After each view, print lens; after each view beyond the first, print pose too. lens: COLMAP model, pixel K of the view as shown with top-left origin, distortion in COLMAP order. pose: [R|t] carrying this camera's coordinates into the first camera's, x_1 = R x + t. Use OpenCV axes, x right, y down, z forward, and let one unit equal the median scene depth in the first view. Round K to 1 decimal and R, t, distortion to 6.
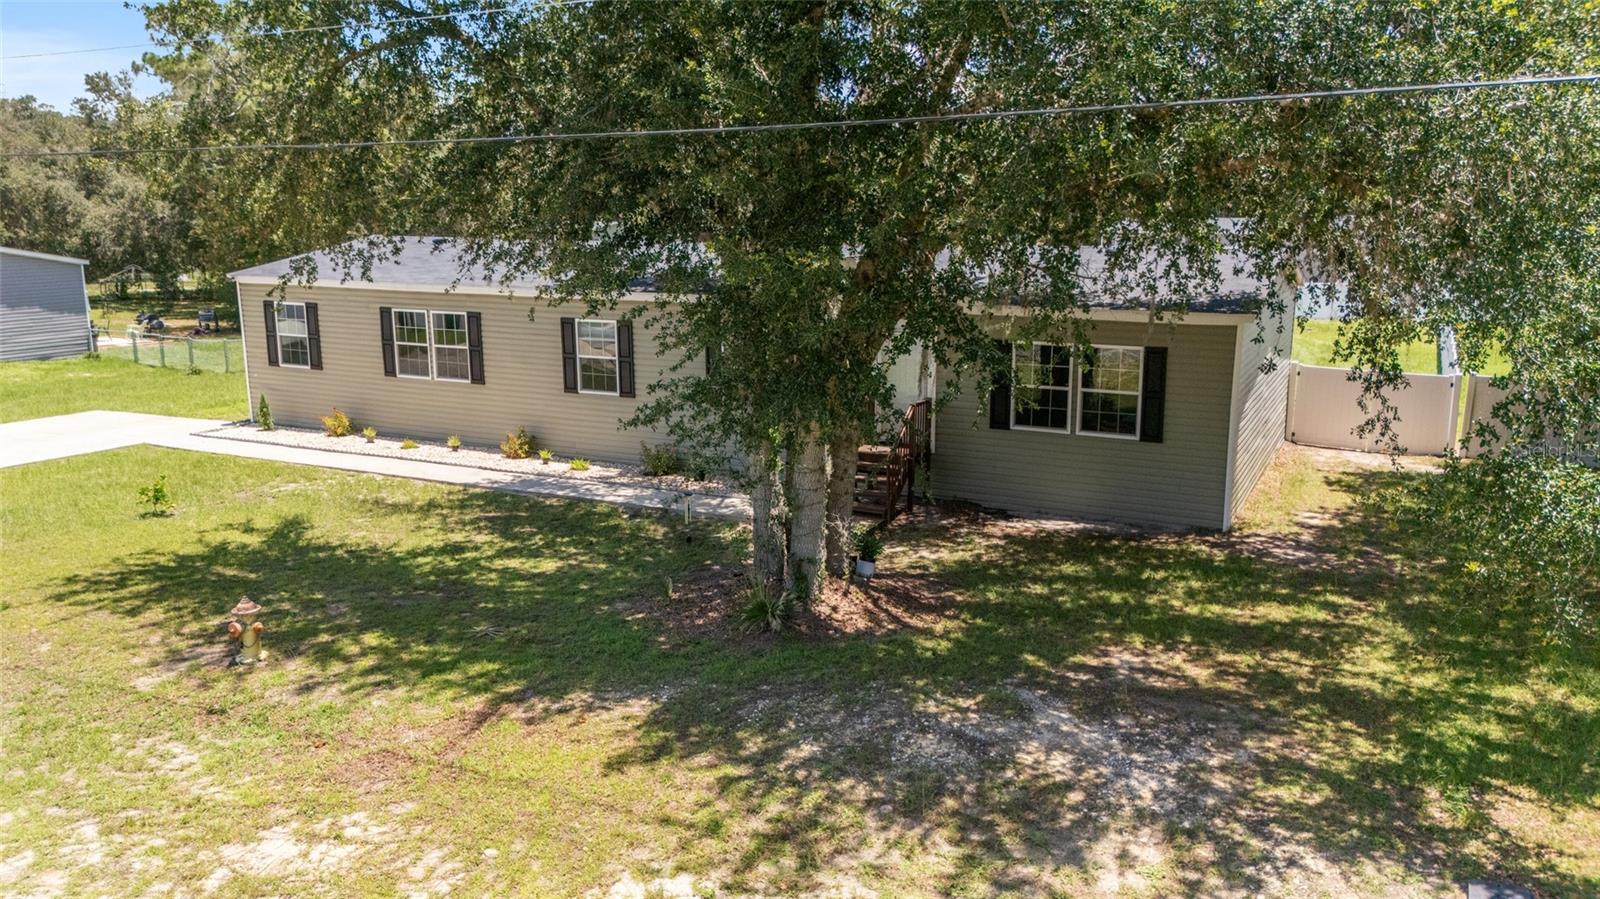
lens RADIAL K [[1183.6, 0, 800.0], [0, 1183.6, 449.5], [0, 0, 1]] dist [0.065789, -0.072324]
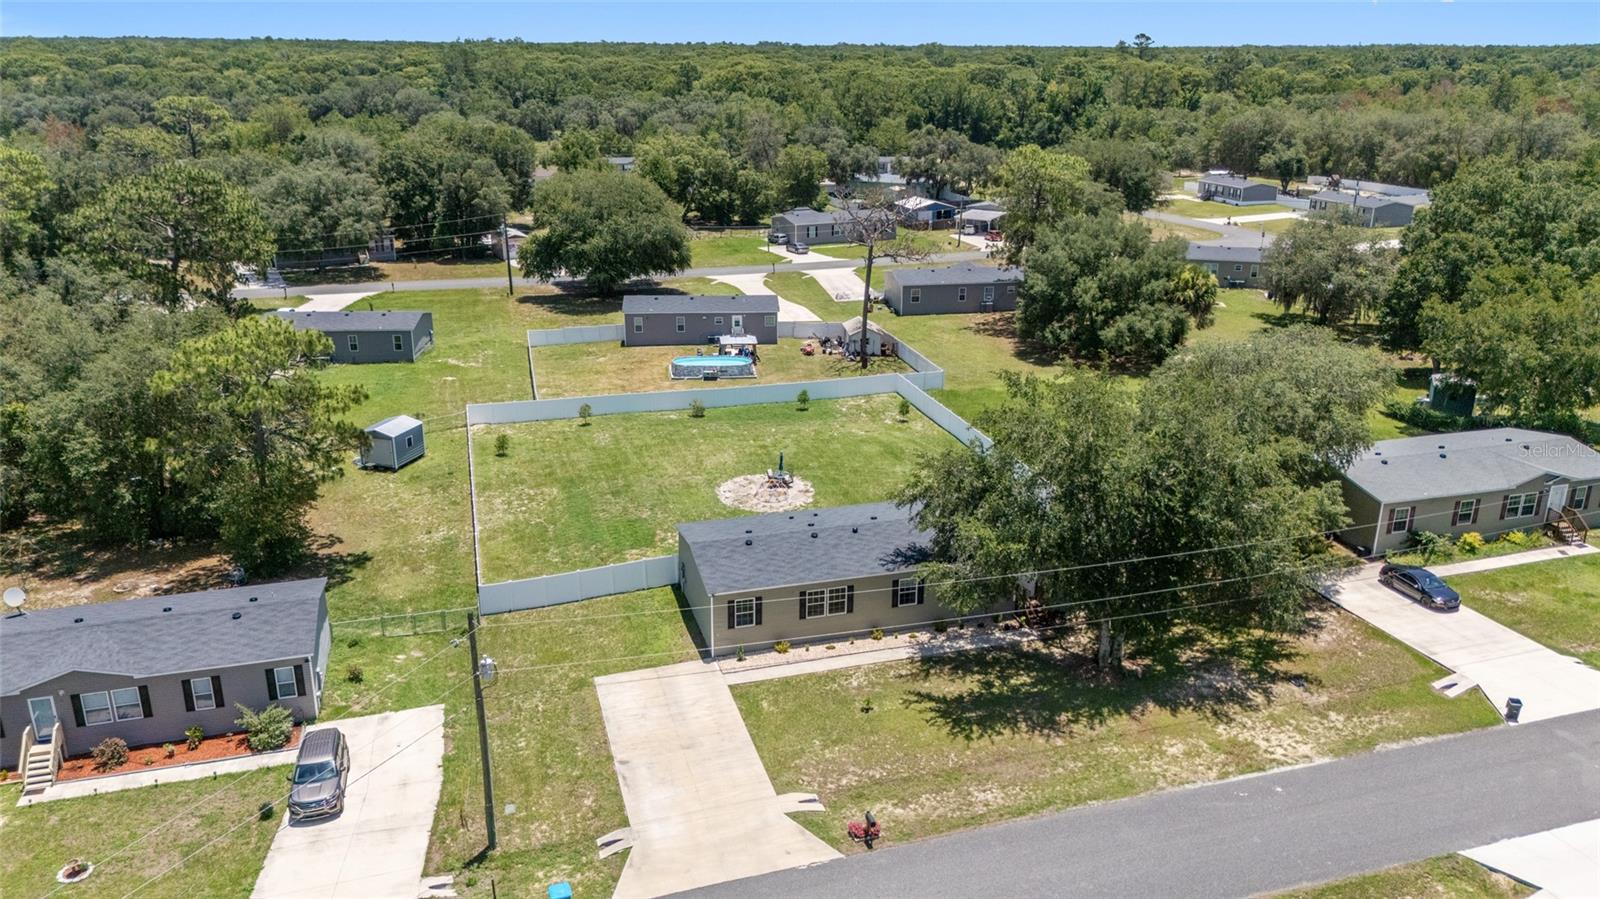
lens RADIAL K [[1183.6, 0, 800.0], [0, 1183.6, 449.5], [0, 0, 1]] dist [0.065789, -0.072324]
pose [[0.724560, -0.216694, 0.654260, -3.510740], [0.131486, 0.975313, 0.177415, -1.554981], [-0.676553, -0.042522, 0.735165, -1.271705]]
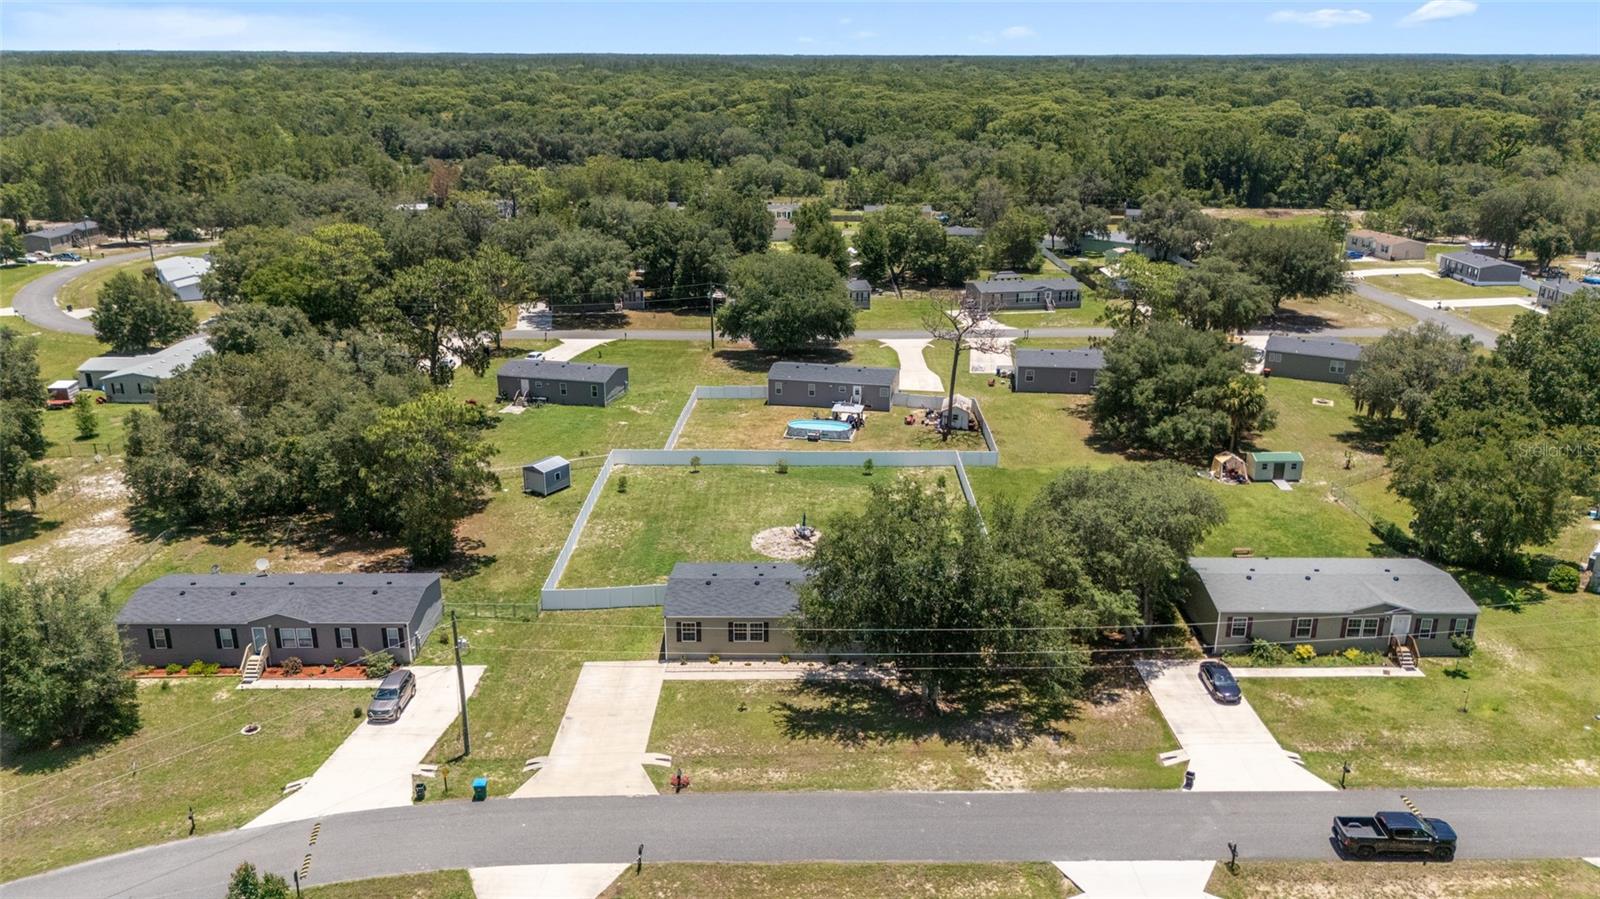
lens RADIAL K [[1183.6, 0, 800.0], [0, 1183.6, 449.5], [0, 0, 1]] dist [0.065789, -0.072324]
pose [[0.892483, -0.139705, 0.428901, -2.962145], [0.086313, 0.986152, 0.141611, -2.022949], [-0.442746, -0.089366, 0.892183, -3.777158]]
